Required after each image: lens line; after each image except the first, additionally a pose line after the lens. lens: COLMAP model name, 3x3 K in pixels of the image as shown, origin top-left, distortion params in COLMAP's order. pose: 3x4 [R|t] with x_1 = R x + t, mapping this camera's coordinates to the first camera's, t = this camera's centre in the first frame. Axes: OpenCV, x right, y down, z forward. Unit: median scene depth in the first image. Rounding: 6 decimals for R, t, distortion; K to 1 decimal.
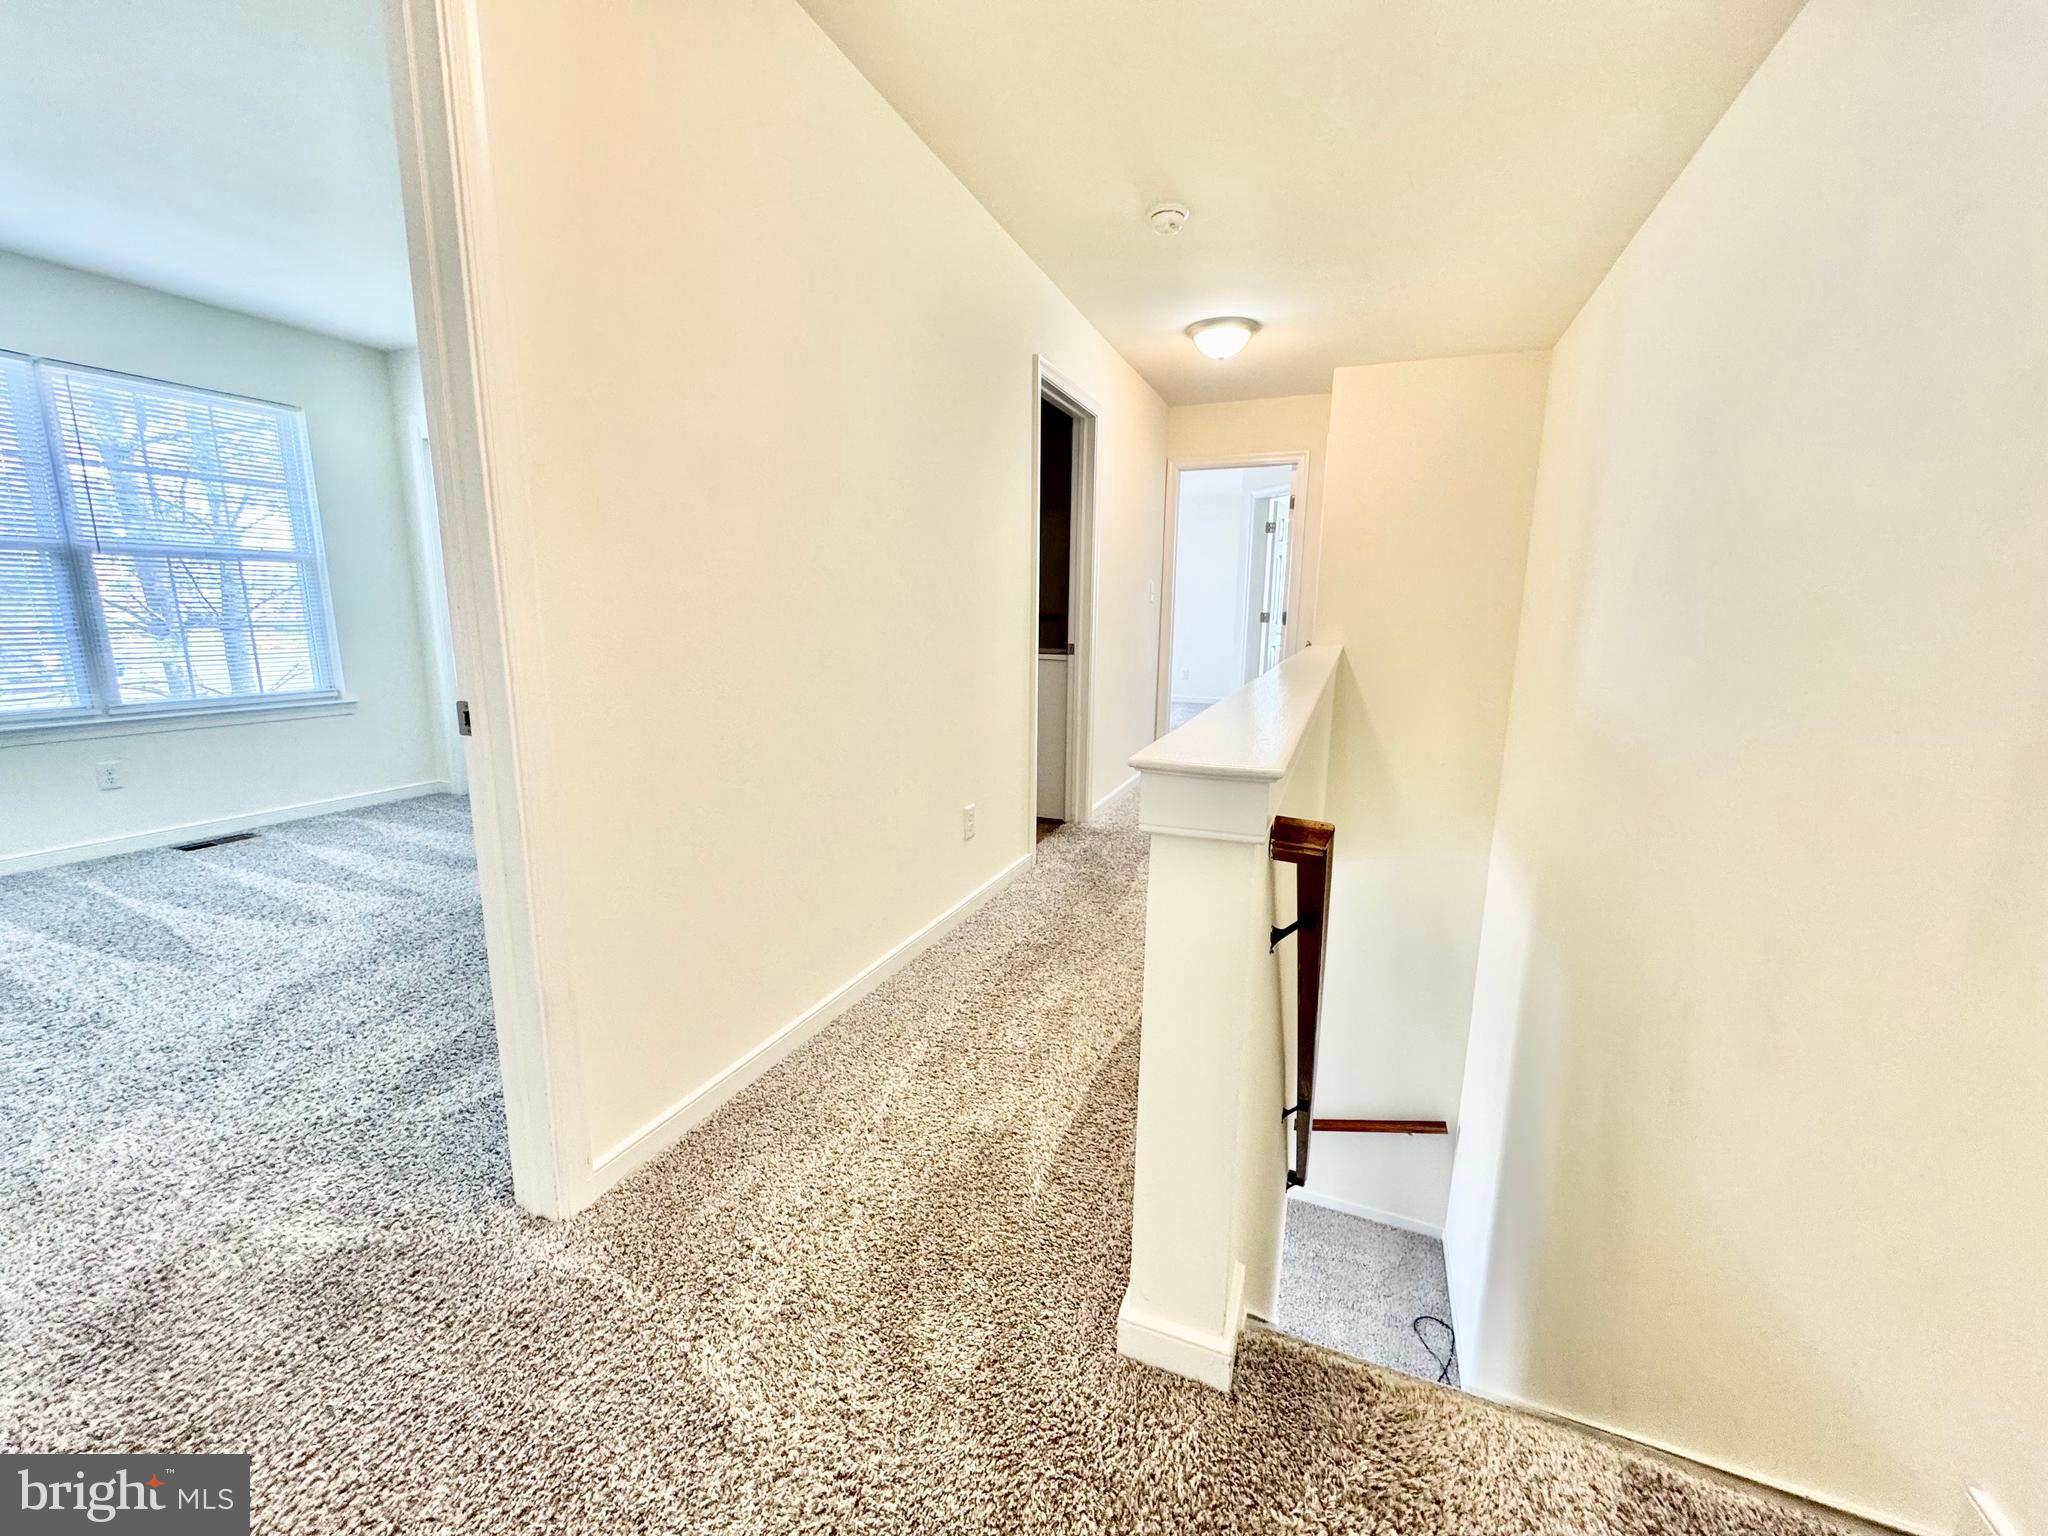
lens RADIAL K [[829.7, 0, 1030.7], [0, 829.7, 773.0], [0, 0, 1]] dist [-0.000850, 0.000071]
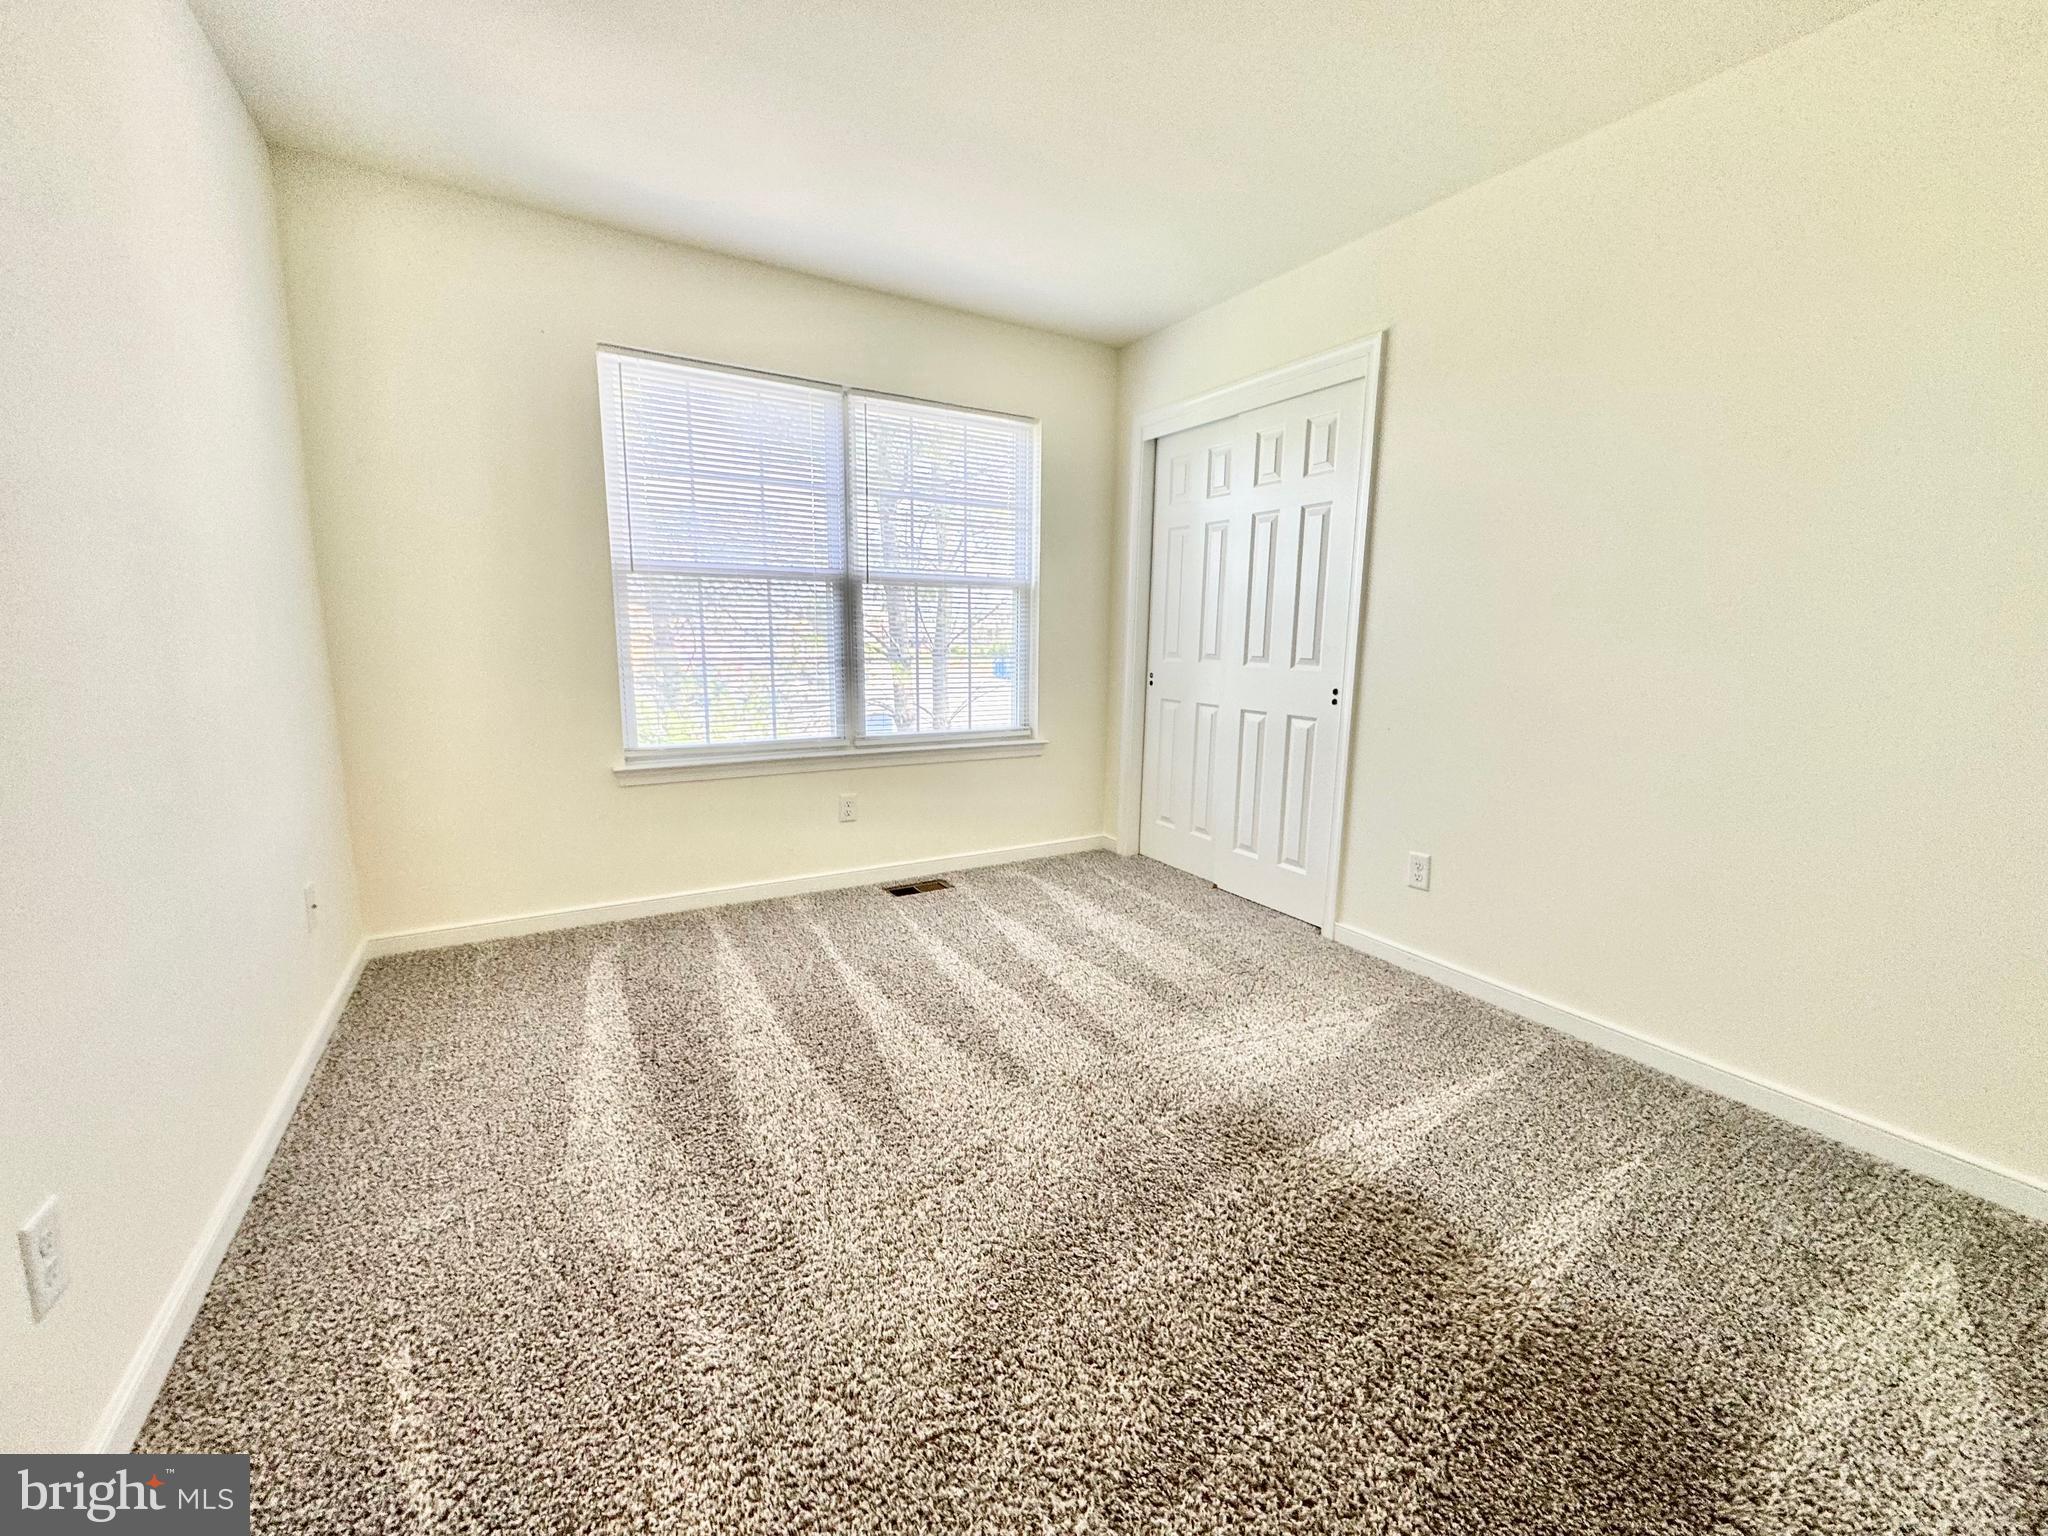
lens RADIAL K [[829.7, 0, 1030.7], [0, 829.7, 773.0], [0, 0, 1]] dist [-0.000850, 0.000071]
pose [[0.804433, 0.098599, -0.585803, -0.364159], [-0.118189, 0.992979, 0.004834, -0.068417], [0.582167, 0.065347, 0.810439, 0.325190]]
